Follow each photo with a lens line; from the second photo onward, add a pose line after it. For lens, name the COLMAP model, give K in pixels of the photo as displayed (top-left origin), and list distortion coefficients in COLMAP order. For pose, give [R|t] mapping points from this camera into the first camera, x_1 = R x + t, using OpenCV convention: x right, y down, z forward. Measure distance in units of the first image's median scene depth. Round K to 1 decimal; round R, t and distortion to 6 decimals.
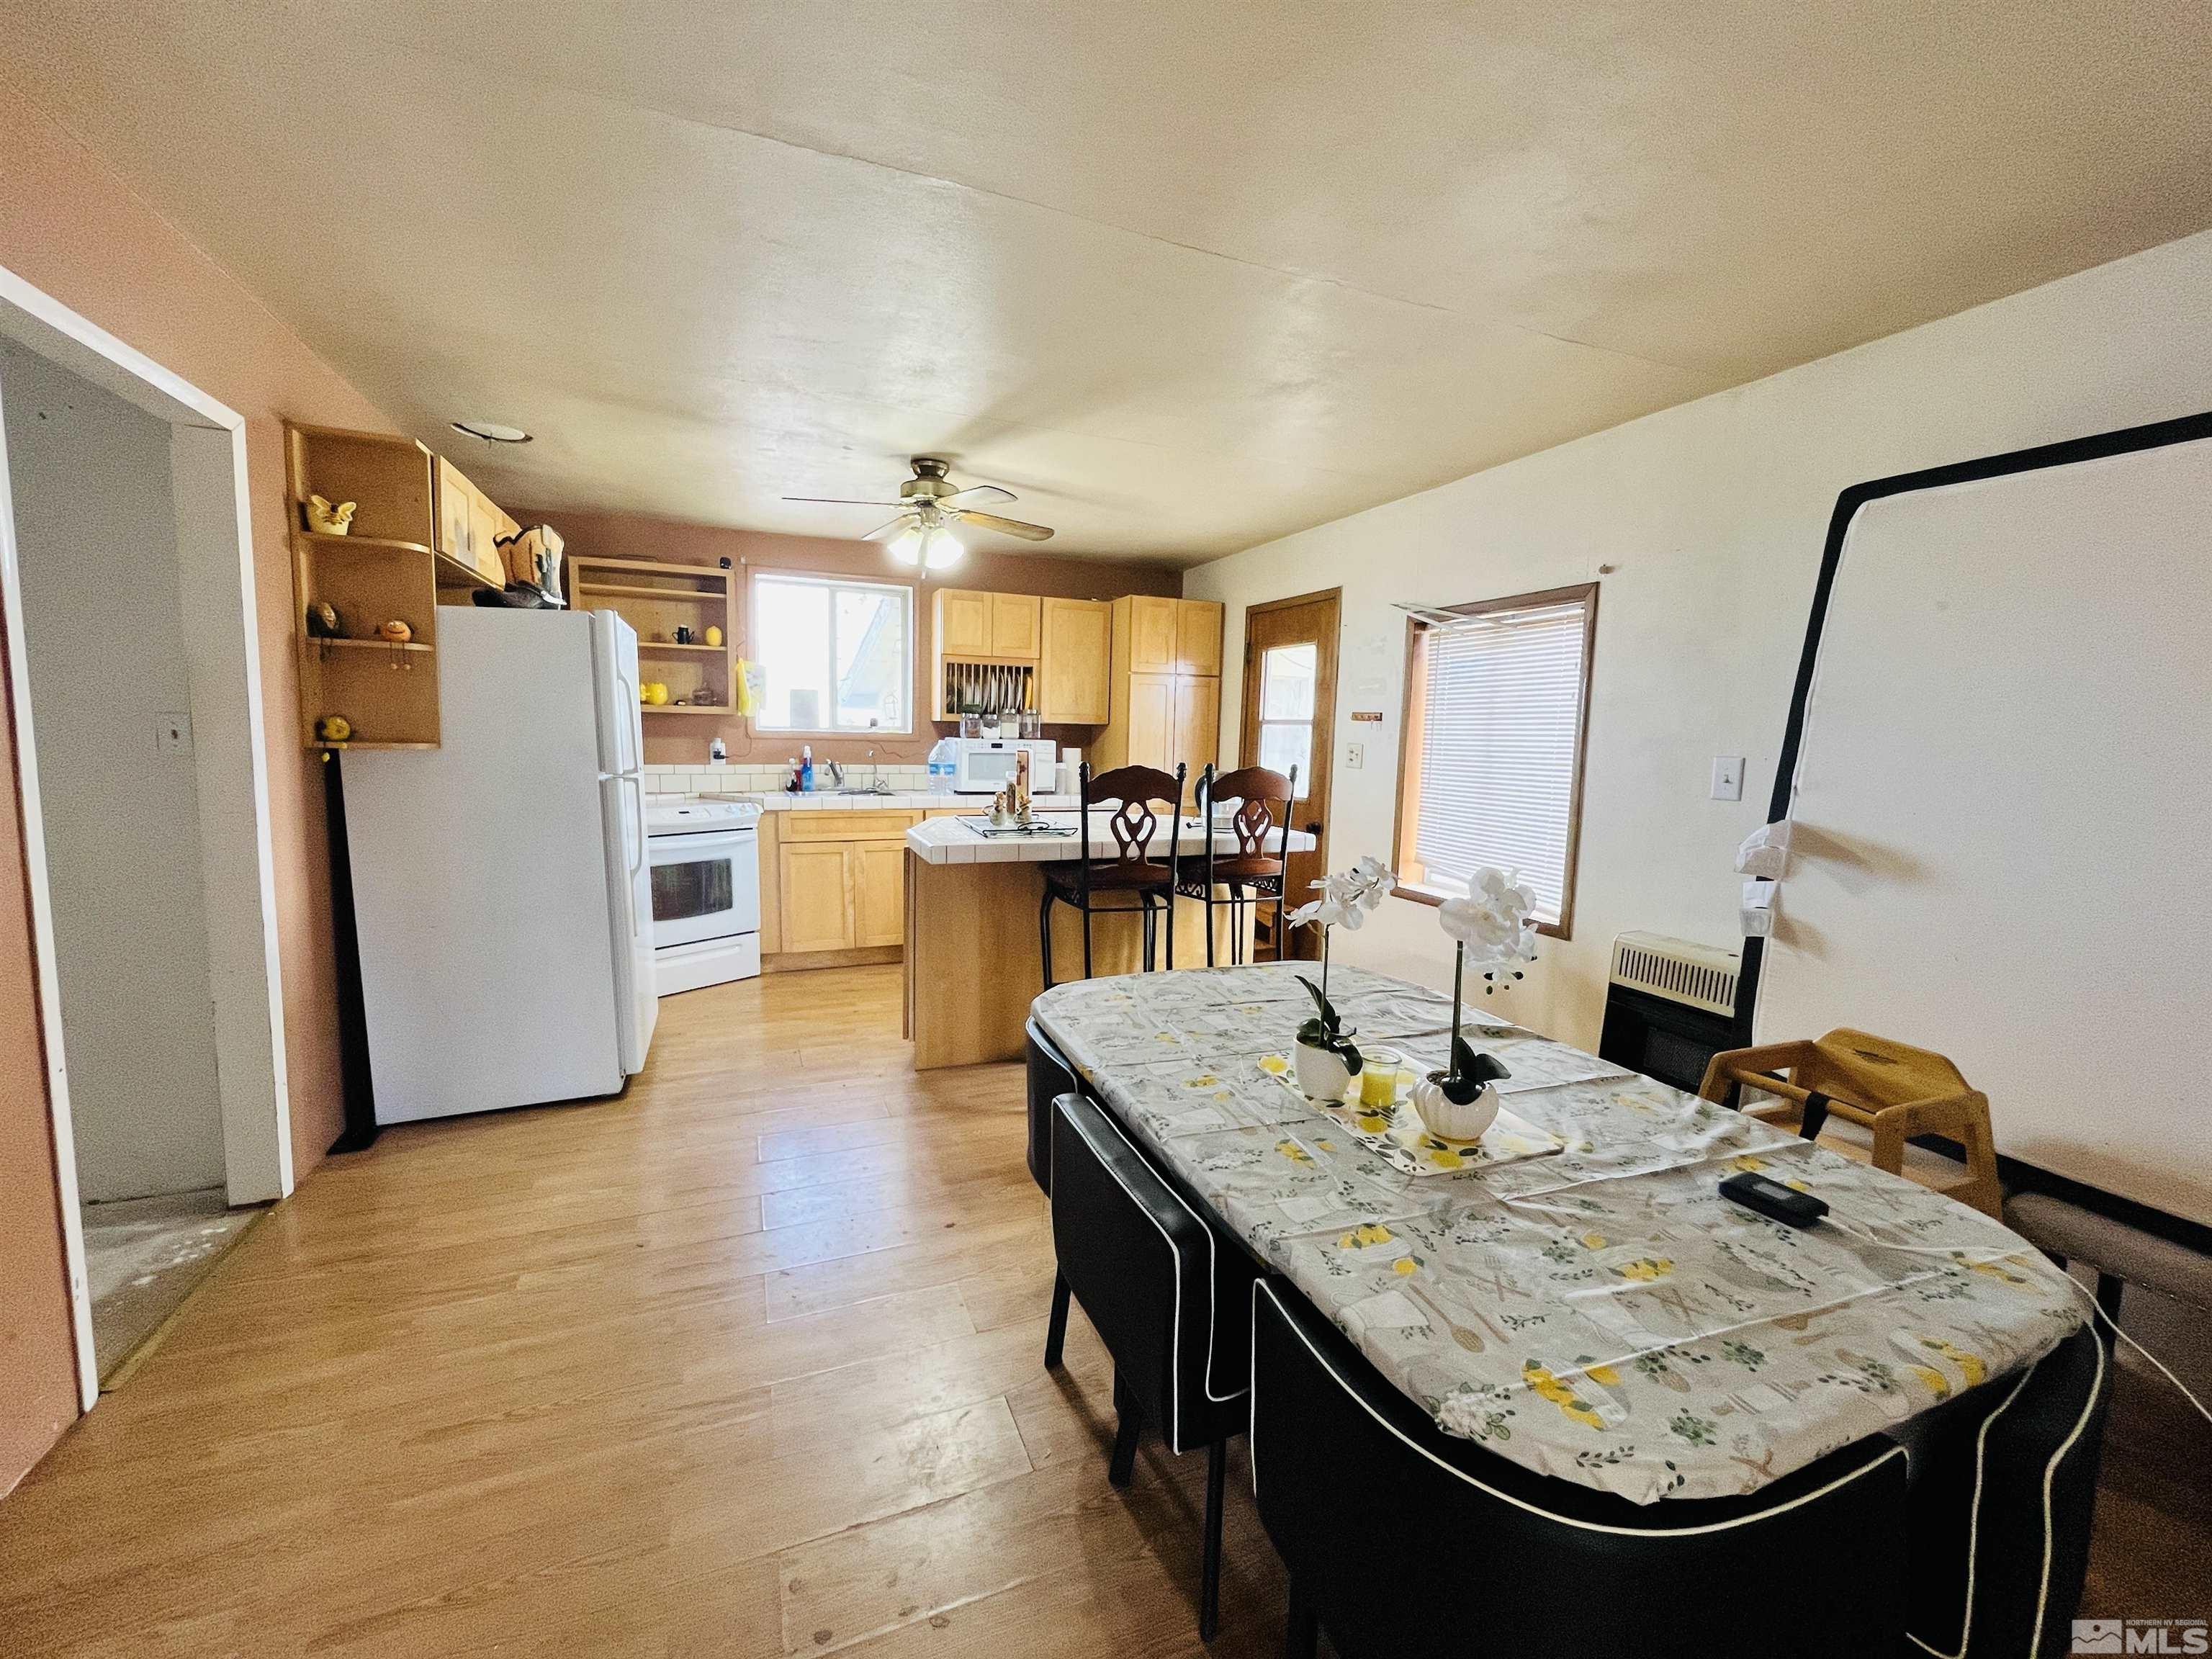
lens RADIAL K [[888.9, 0, 1104.9], [0, 888.9, 822.3], [0, 0, 1]] dist [-0.006425, 0.000096]
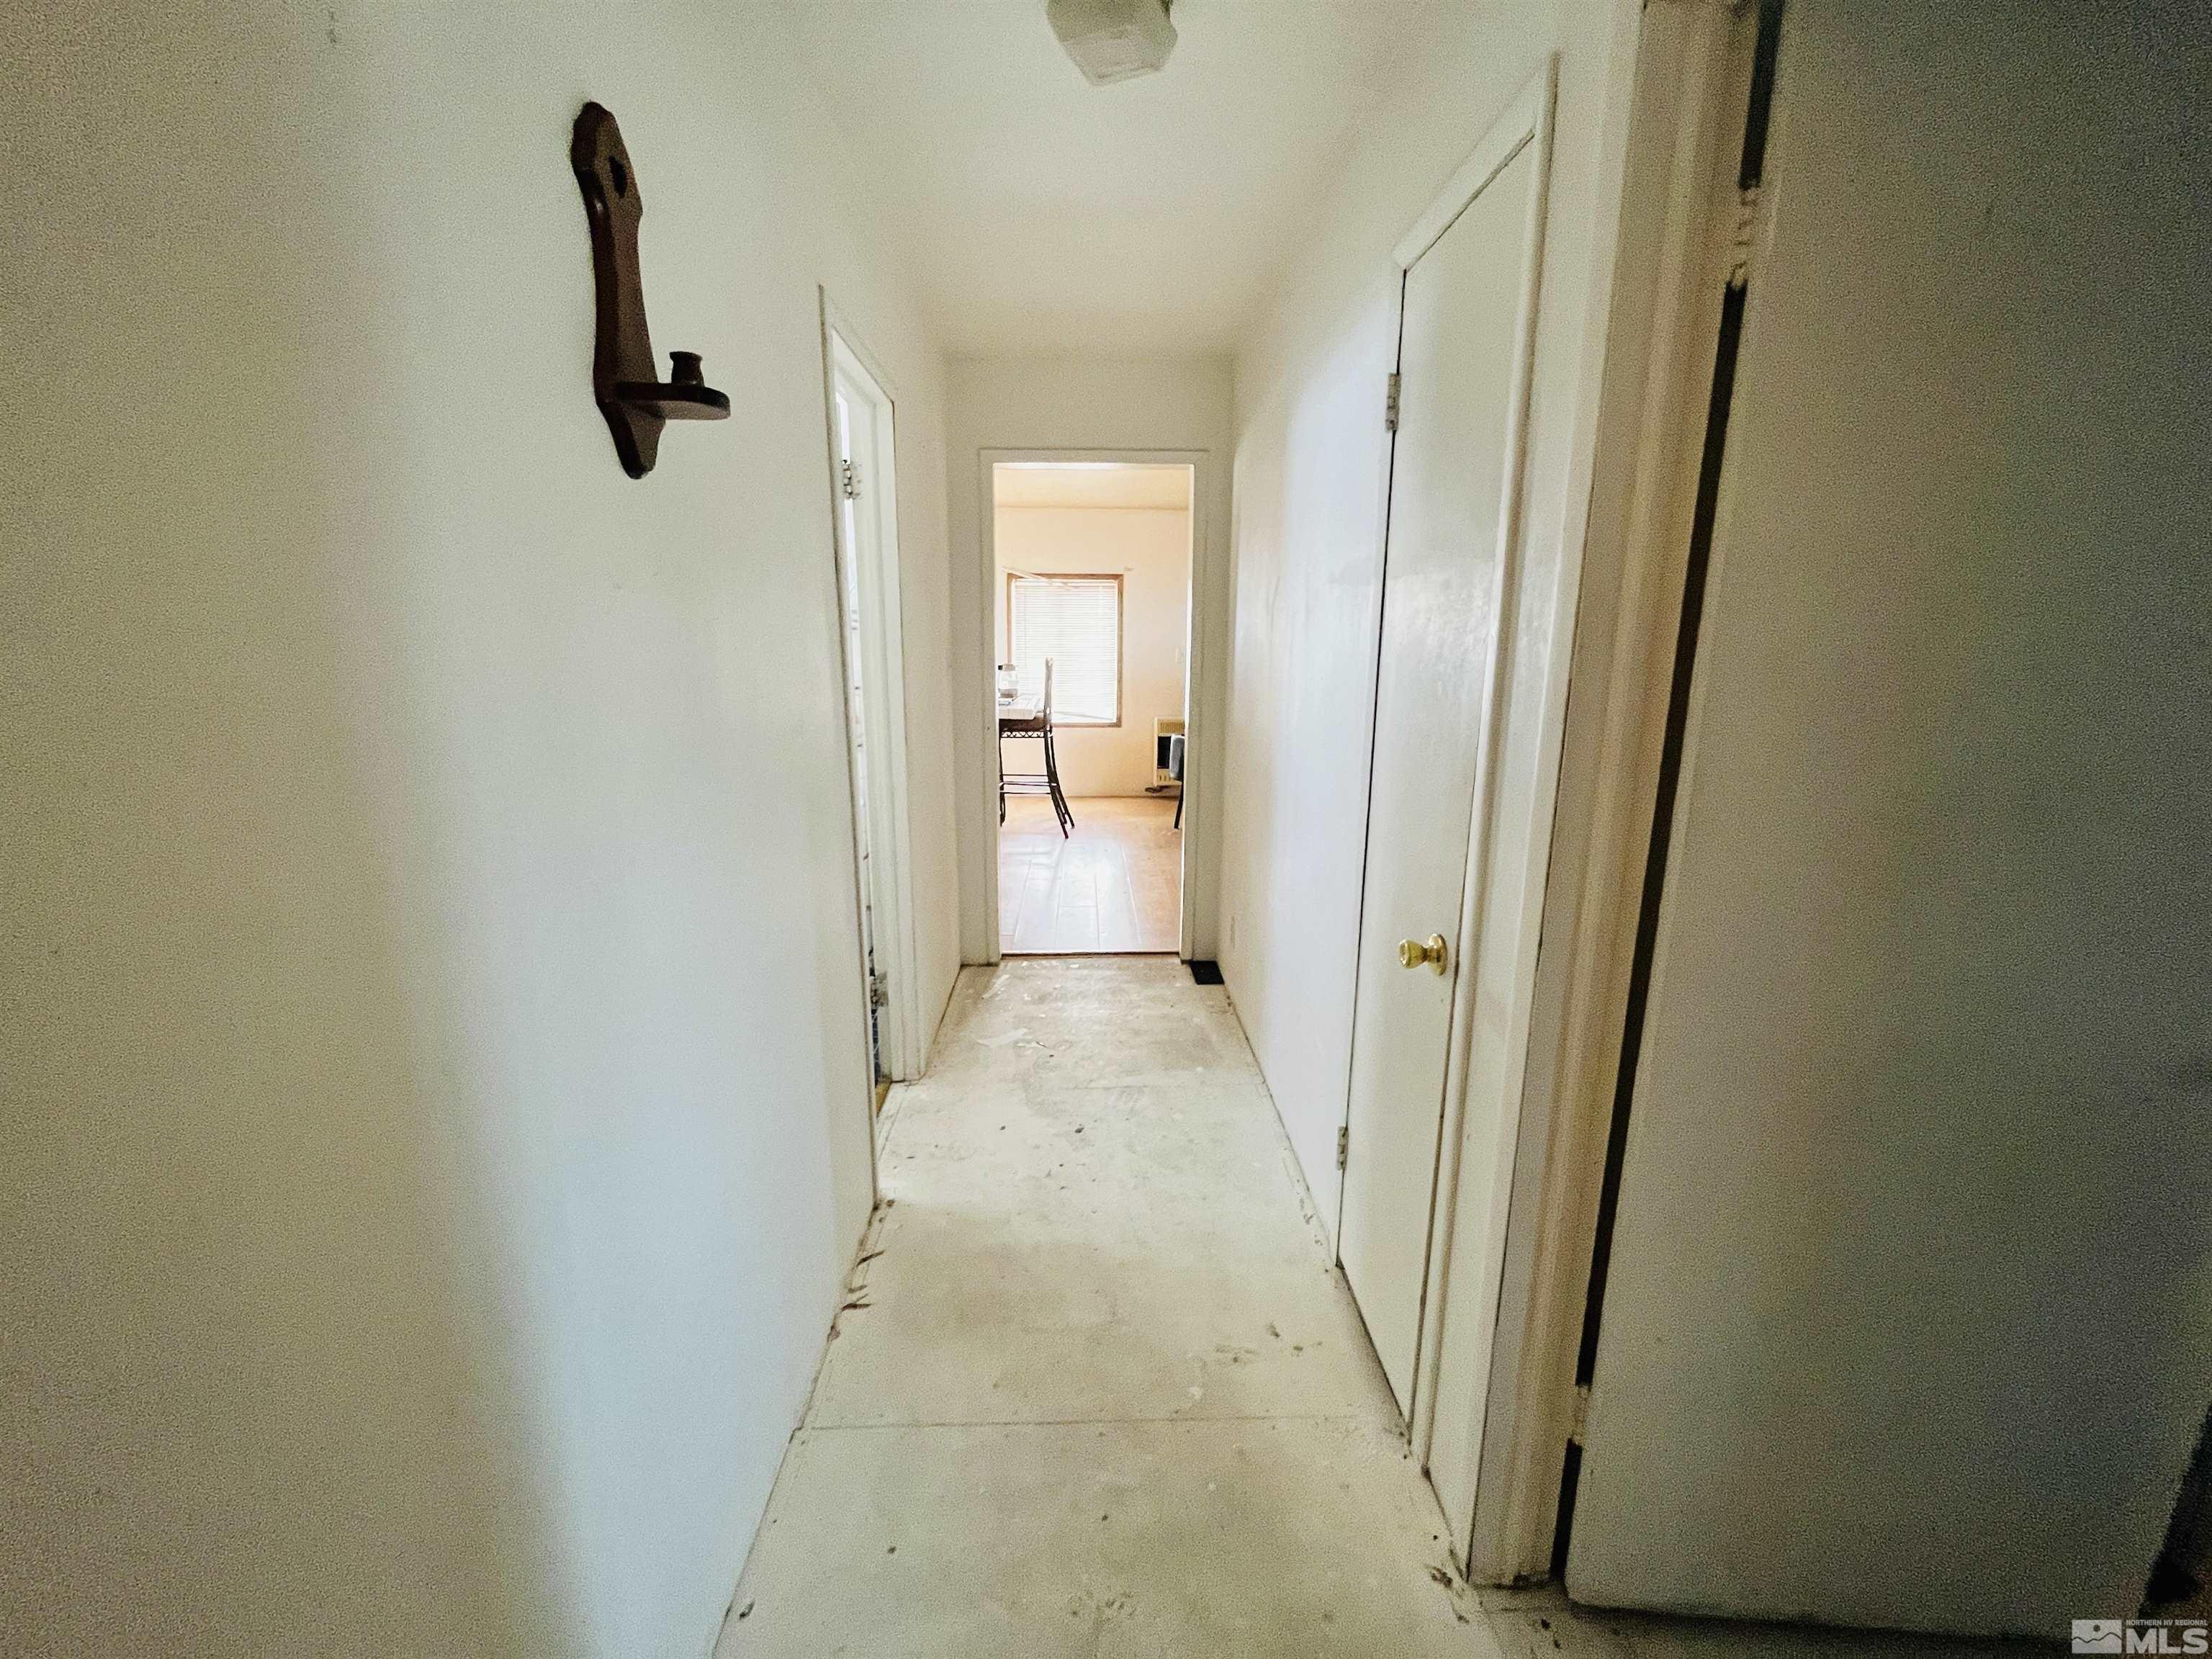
lens RADIAL K [[888.9, 0, 1104.5], [0, 888.9, 828.8], [0, 0, 1]] dist [-0.006425, 0.000096]
pose [[0.350506, -0.207368, 0.913315, -1.713182], [0.091367, 0.978099, 0.187013, -0.049086], [-0.932093, 0.017898, 0.361776, 0.191595]]
